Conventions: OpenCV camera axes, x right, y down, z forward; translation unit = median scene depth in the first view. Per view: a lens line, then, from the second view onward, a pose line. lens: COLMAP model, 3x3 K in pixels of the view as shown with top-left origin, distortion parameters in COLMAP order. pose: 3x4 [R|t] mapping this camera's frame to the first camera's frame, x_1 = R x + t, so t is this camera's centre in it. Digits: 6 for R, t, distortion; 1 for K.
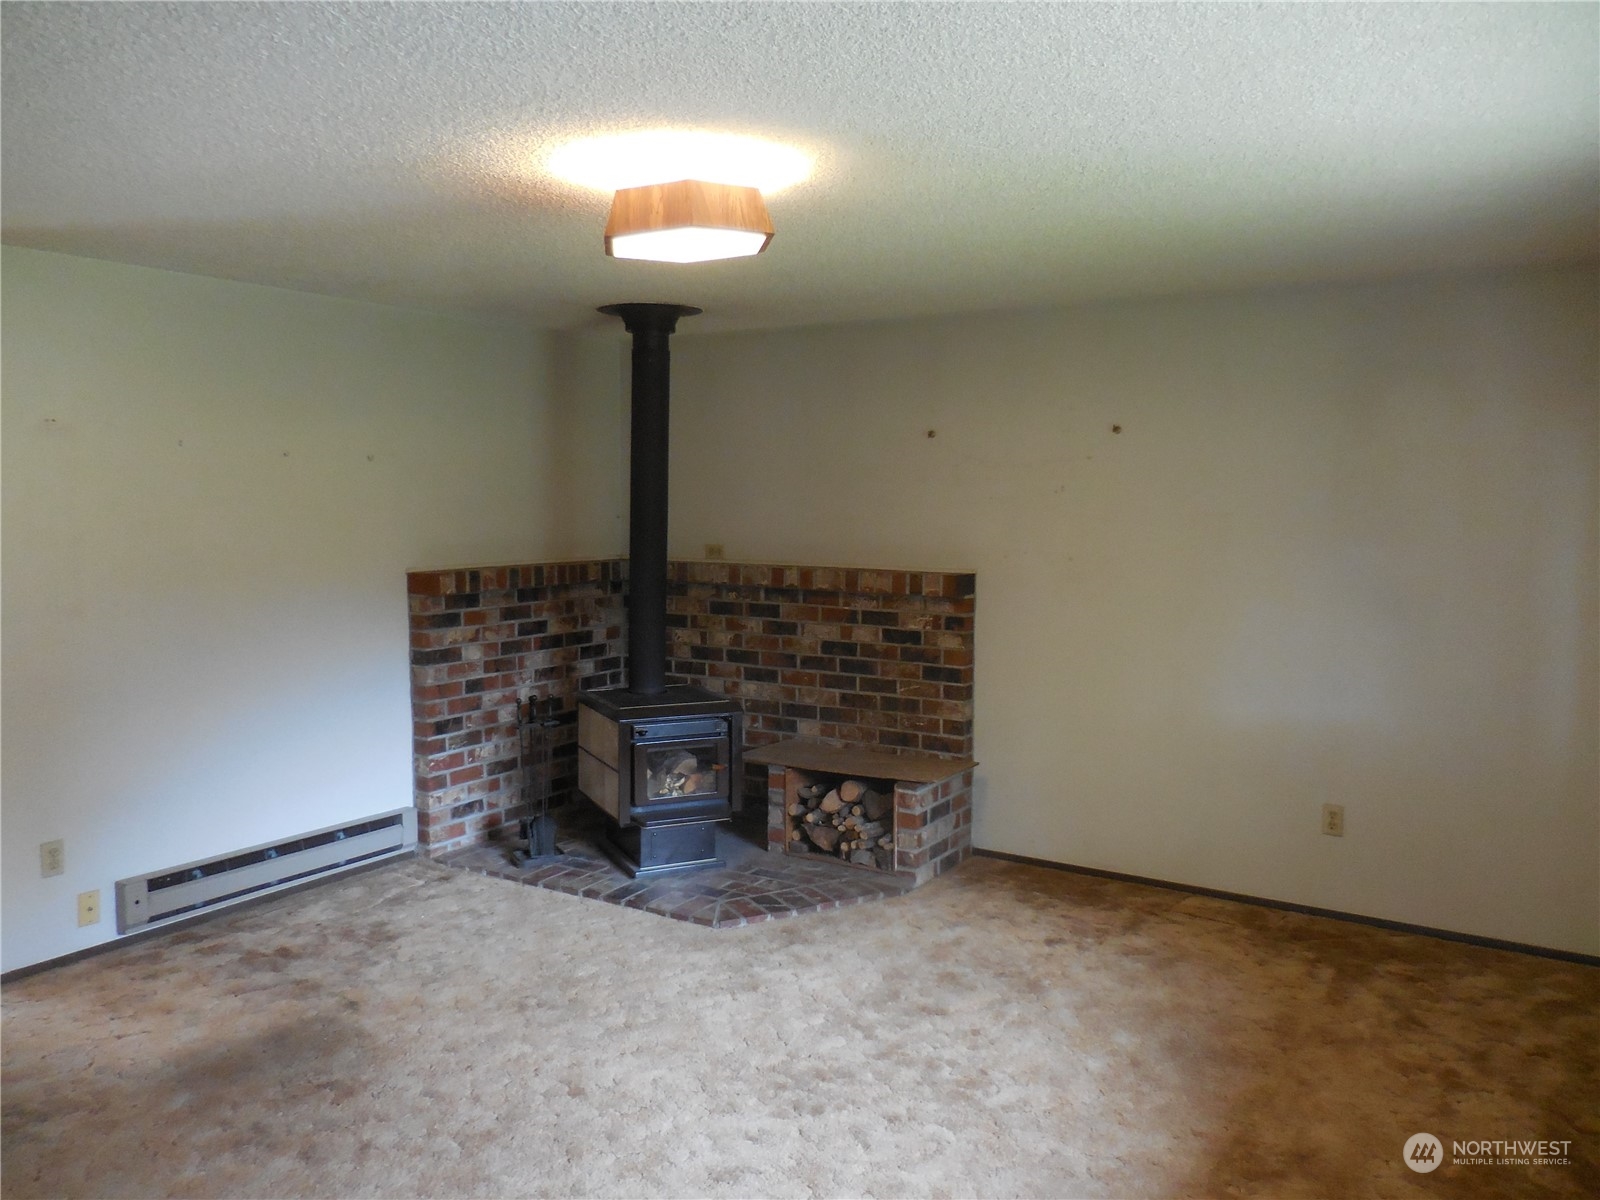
lens RADIAL K [[1231.8, 0, 828.7], [0, 1231.8, 599.2], [0, 0, 1]] dist [0.025576, -0.002238]
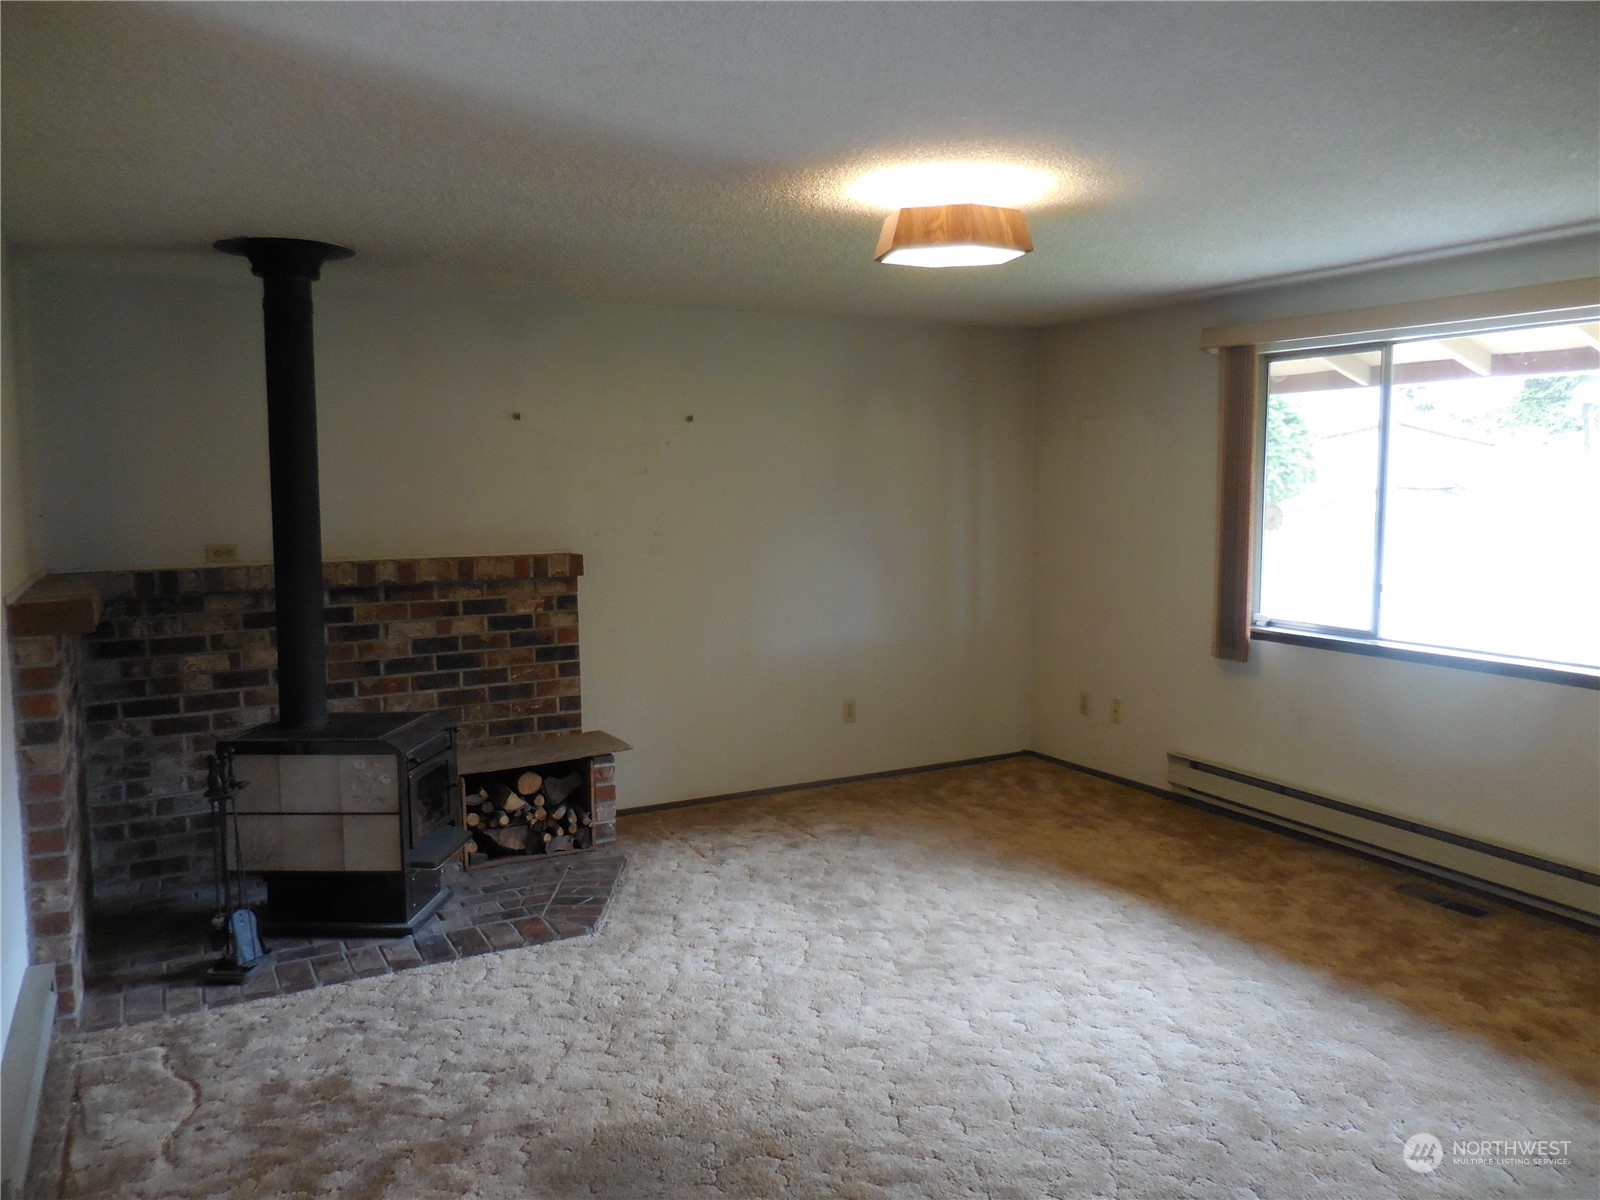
lens RADIAL K [[1231.8, 0, 828.7], [0, 1231.8, 599.2], [0, 0, 1]] dist [0.025576, -0.002238]
pose [[0.491912, -0.102540, 0.864586, -0.669904], [0.081096, 0.994119, 0.071762, -0.038385], [-0.866860, 0.034814, 0.497334, 0.293651]]
